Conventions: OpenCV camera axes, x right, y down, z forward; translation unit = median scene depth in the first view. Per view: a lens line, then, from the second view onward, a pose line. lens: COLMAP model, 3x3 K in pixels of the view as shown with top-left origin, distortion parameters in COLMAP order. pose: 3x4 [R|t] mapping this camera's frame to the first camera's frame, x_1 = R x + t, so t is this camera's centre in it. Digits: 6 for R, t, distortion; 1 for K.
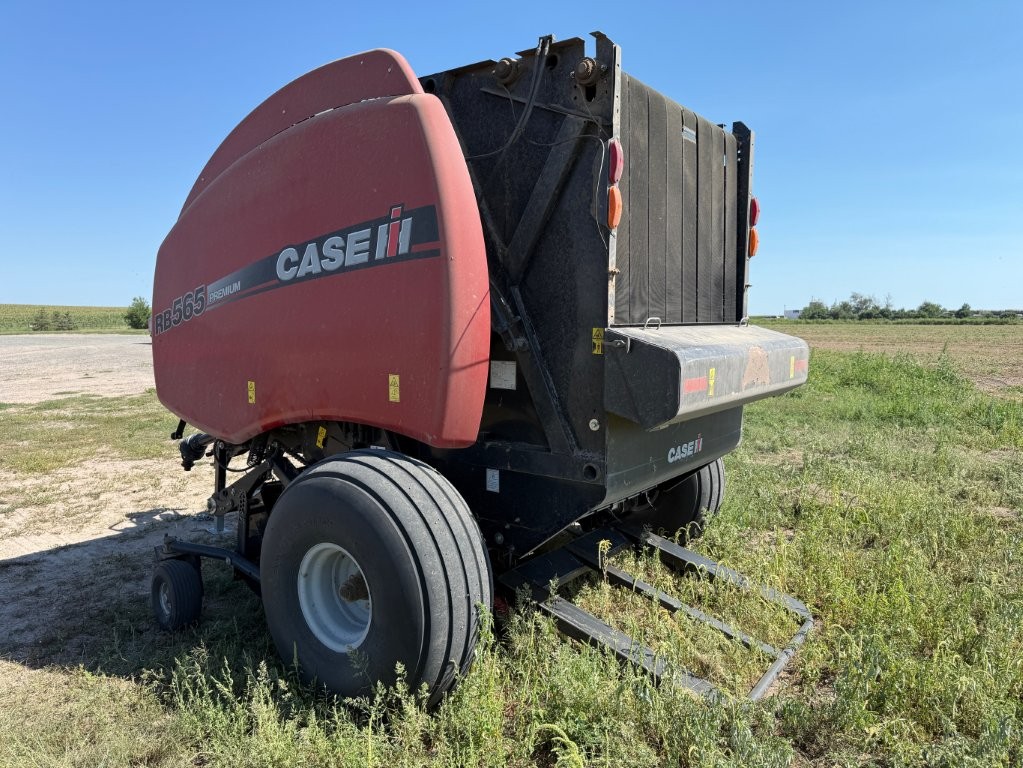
lens RADIAL K [[709.8, 0, 511.5], [0, 709.8, 384.0], [0, 0, 1]] dist [0.050093, -0.055103]
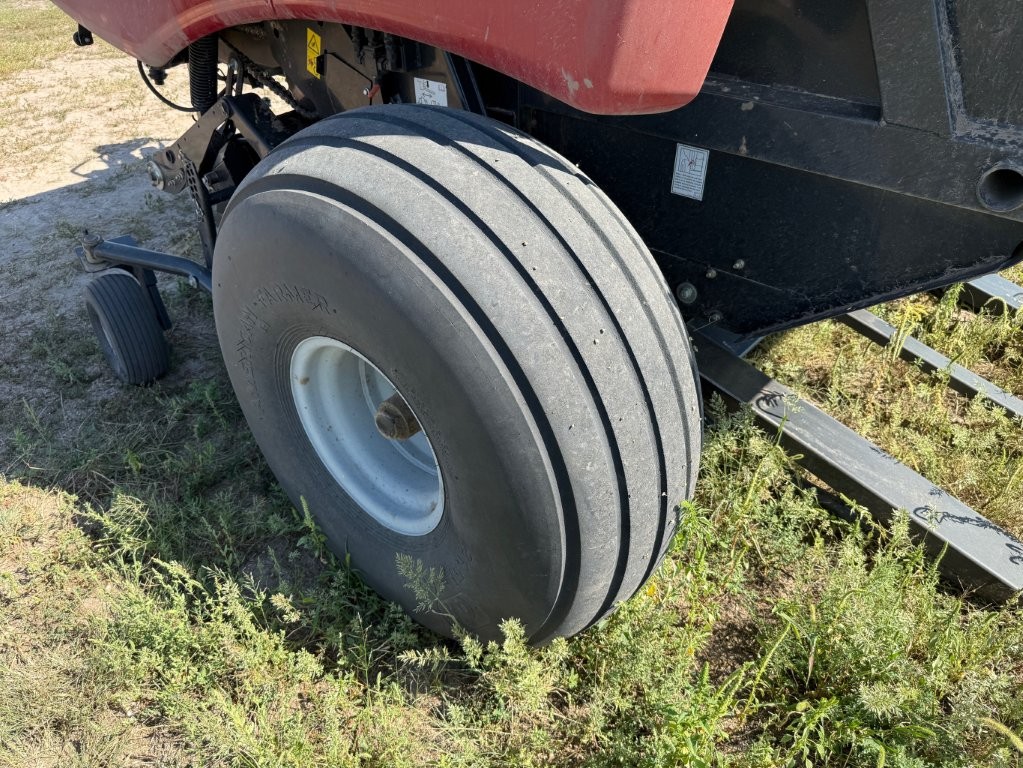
lens RADIAL K [[709.8, 0, 511.5], [0, 709.8, 384.0], [0, 0, 1]] dist [0.050093, -0.055103]
pose [[0.996686, 0.036091, -0.072896, -0.104564], [0.007479, 0.851720, 0.523944, 0.013471], [0.080997, -0.522753, 0.848628, 0.564641]]
